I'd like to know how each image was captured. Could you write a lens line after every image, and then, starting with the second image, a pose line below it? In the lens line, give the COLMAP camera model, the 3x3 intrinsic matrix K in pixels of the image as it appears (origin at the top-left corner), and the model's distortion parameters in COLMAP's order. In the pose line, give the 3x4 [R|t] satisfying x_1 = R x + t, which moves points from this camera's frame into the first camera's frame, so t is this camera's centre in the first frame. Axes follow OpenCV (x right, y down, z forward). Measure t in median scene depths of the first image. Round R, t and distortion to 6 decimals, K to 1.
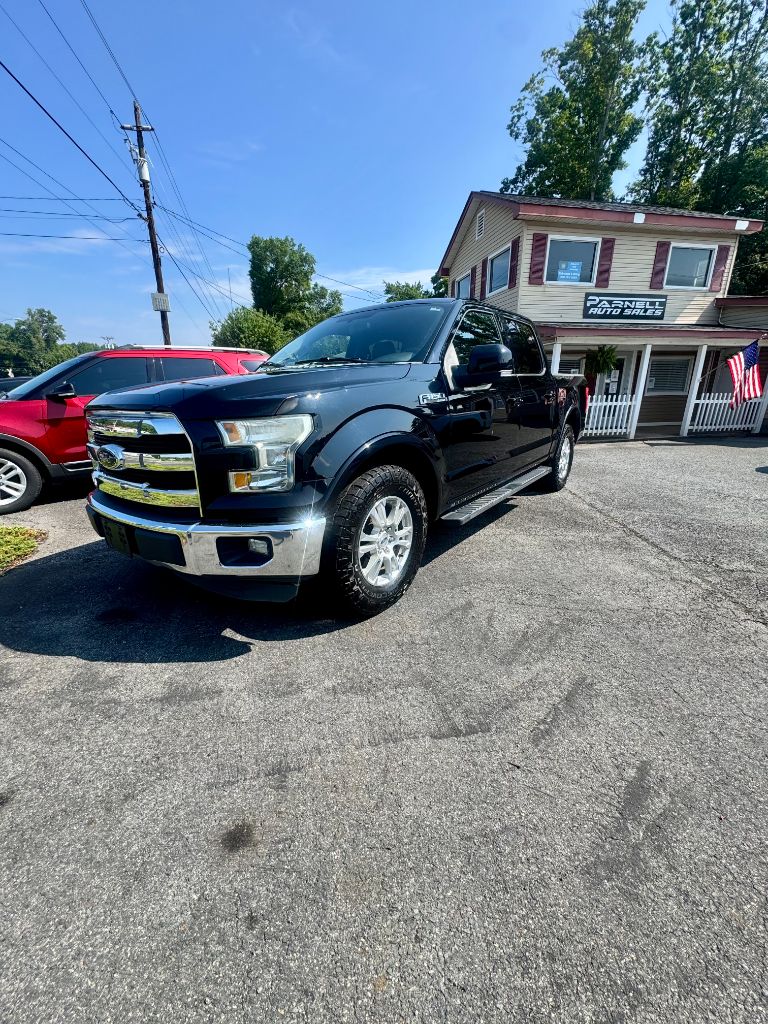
lens RADIAL K [[407.9, 0, 384.5], [0, 407.9, 511.2], [0, 0, 1]] dist [-0.002230, 0.000081]
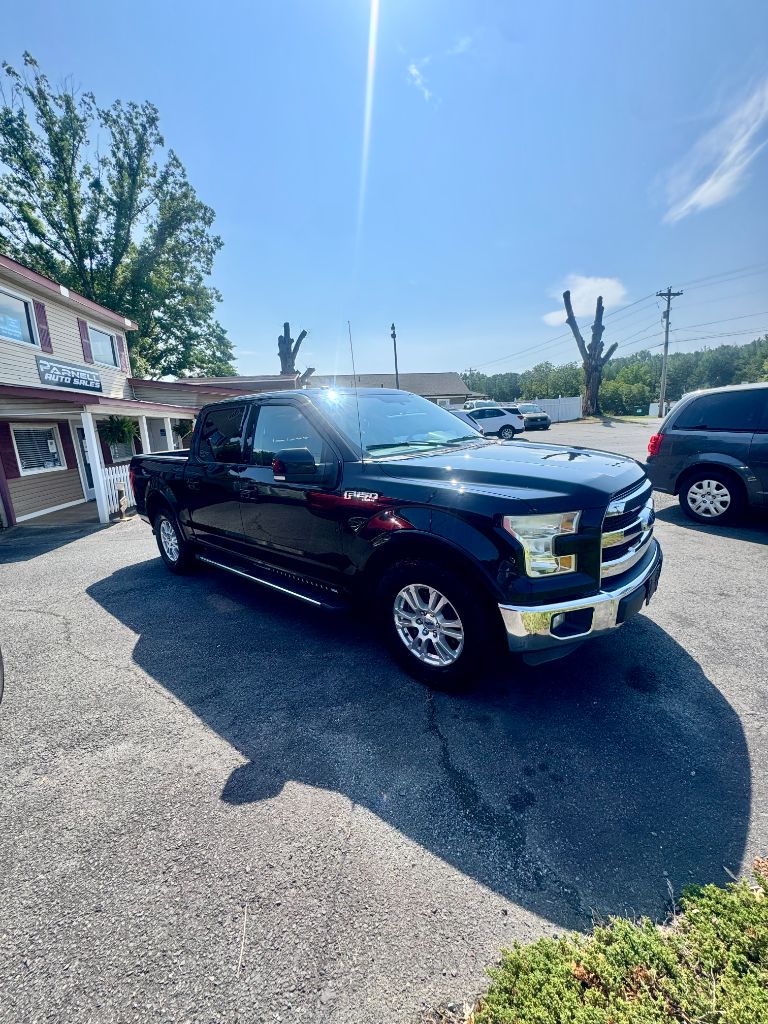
lens RADIAL K [[407.9, 0, 384.5], [0, 407.9, 511.2], [0, 0, 1]] dist [-0.002230, 0.000081]
pose [[0.077180, -0.200684, 0.976611, -0.351823], [0.343881, 0.924783, 0.162857, -0.114416], [-0.935836, 0.323268, 0.140386, 0.287026]]
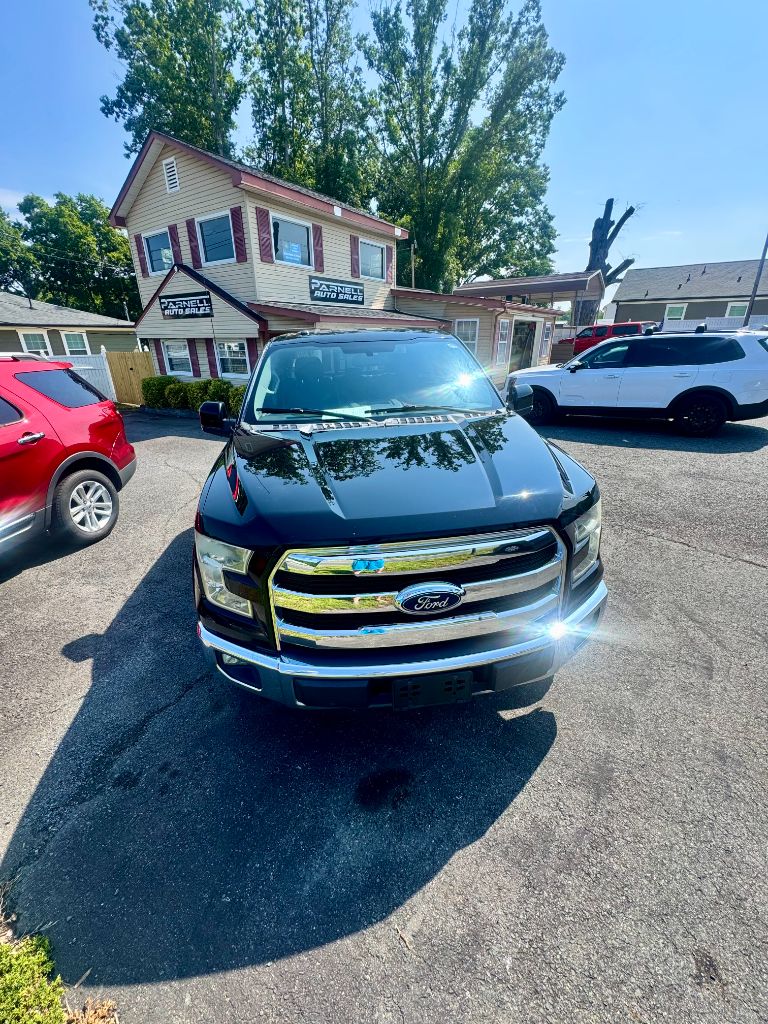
lens RADIAL K [[407.9, 0, 384.5], [0, 407.9, 511.2], [0, 0, 1]] dist [-0.002230, 0.000081]
pose [[0.711126, -0.274071, 0.647445, -0.217441], [0.217284, 0.961481, 0.168350, -0.080735], [-0.668646, 0.020961, 0.743286, 0.090577]]
